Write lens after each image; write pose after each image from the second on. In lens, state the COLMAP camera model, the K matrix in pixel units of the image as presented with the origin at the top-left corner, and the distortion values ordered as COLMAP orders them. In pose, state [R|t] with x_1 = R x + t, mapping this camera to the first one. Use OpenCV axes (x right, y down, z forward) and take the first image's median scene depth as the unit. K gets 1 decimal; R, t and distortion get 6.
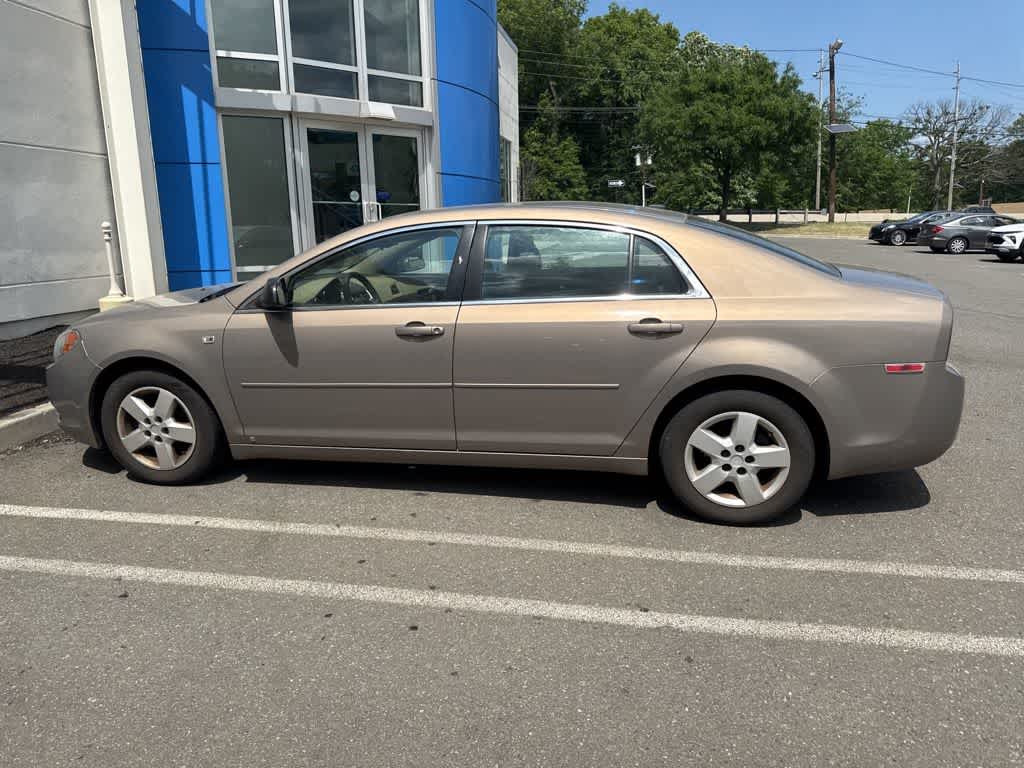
lens RADIAL K [[702.7, 0, 545.0], [0, 702.7, 380.2], [0, 0, 1]] dist [0.025383, -0.030442]
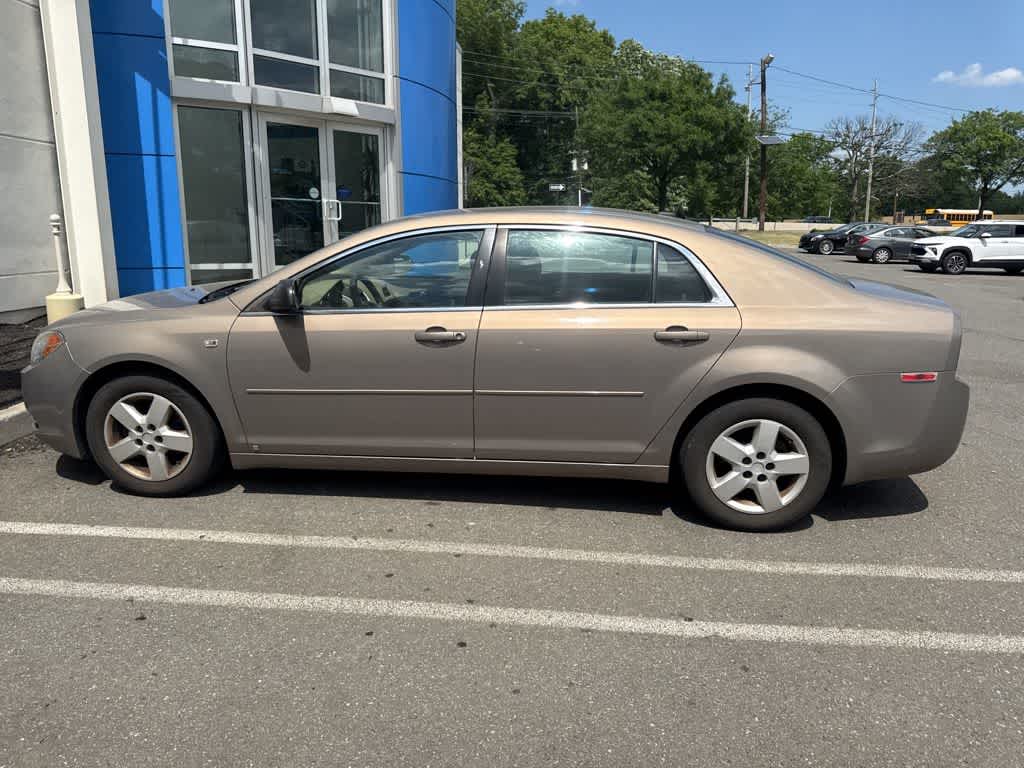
lens RADIAL K [[702.7, 0, 545.0], [0, 702.7, 380.2], [0, 0, 1]] dist [0.025383, -0.030442]
pose [[0.996029, 0.004147, 0.088934, -0.114464], [-0.003873, 0.999987, -0.003252, -0.006480], [-0.088946, 0.002895, 0.996032, 0.016690]]
